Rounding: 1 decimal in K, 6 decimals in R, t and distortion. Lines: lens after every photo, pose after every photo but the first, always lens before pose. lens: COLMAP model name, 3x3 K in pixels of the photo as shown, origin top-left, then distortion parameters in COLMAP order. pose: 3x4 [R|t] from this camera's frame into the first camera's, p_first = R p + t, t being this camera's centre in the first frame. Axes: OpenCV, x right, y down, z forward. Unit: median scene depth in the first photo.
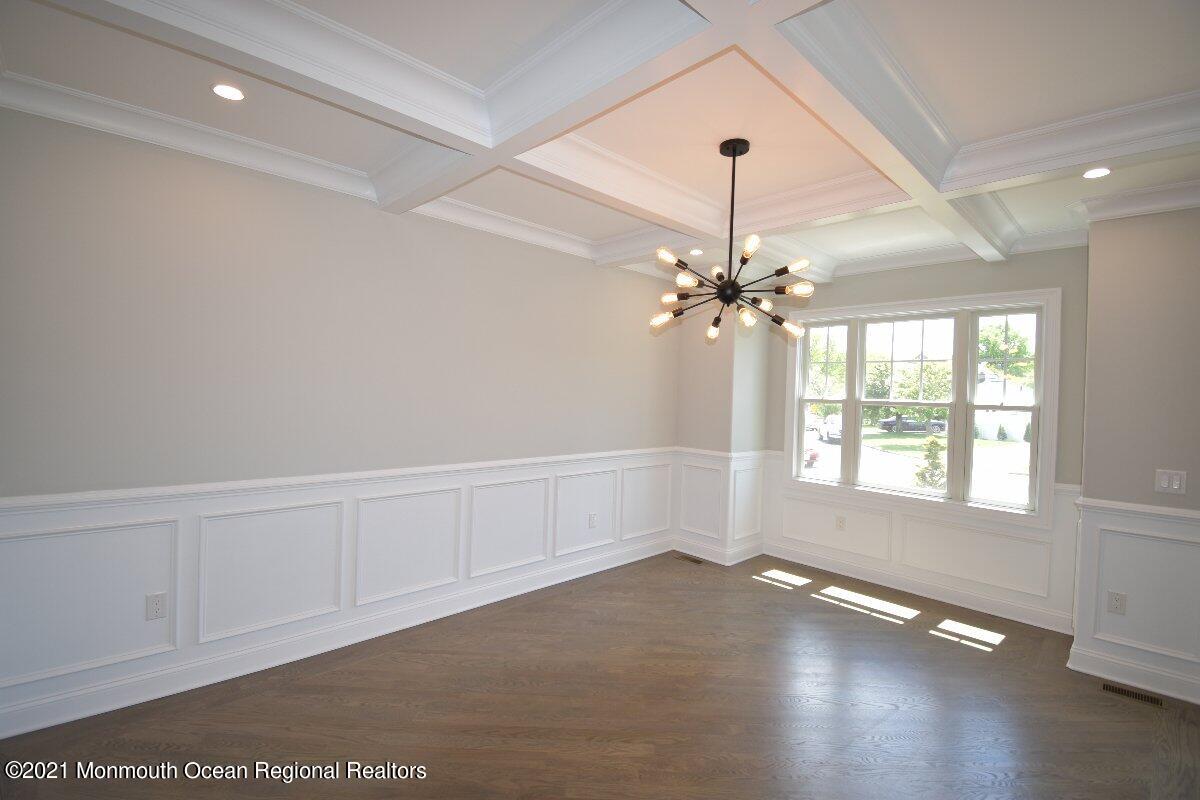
lens RADIAL K [[533.9, 0, 600.7], [0, 533.9, 397.1], [0, 0, 1]] dist [0.023282, -0.028536]
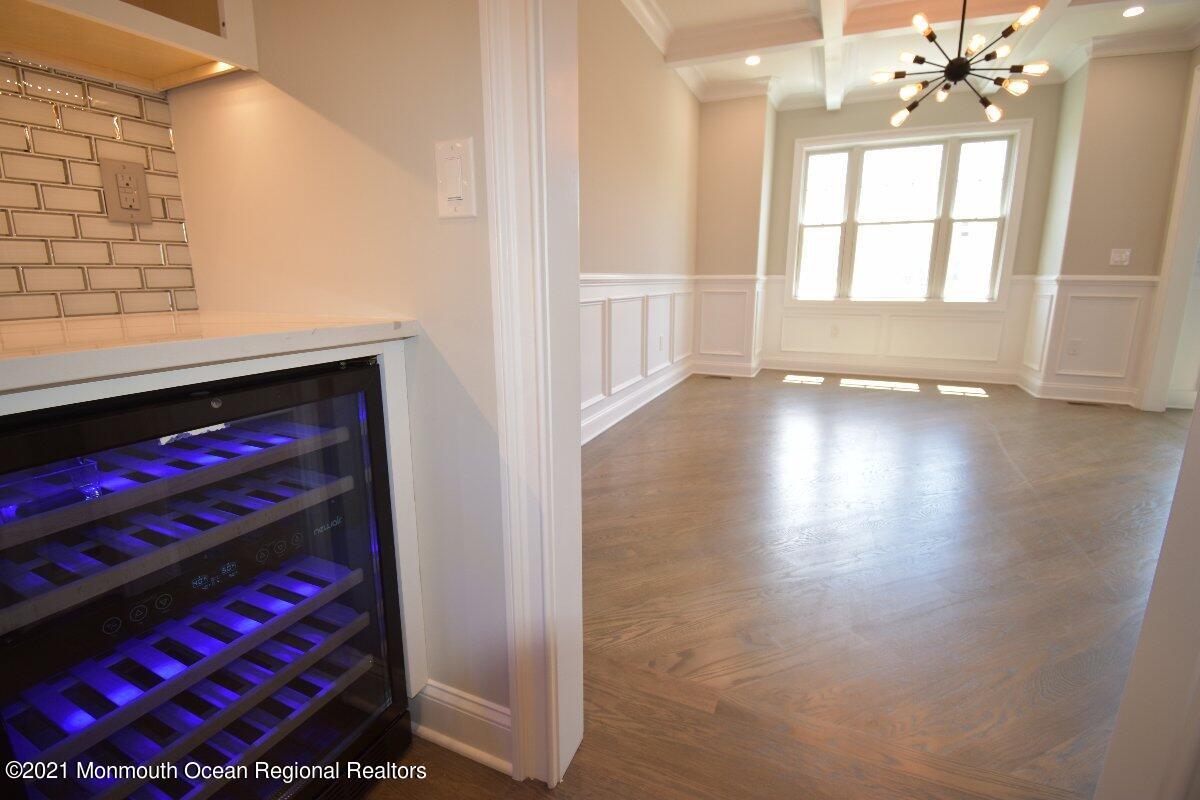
lens RADIAL K [[533.9, 0, 600.7], [0, 533.9, 397.1], [0, 0, 1]] dist [0.023282, -0.028536]
pose [[0.921065, -0.113996, 0.372351, -0.538066], [0.033916, 0.976042, 0.214920, 0.115289], [-0.387930, -0.185327, 0.902864, 0.114254]]
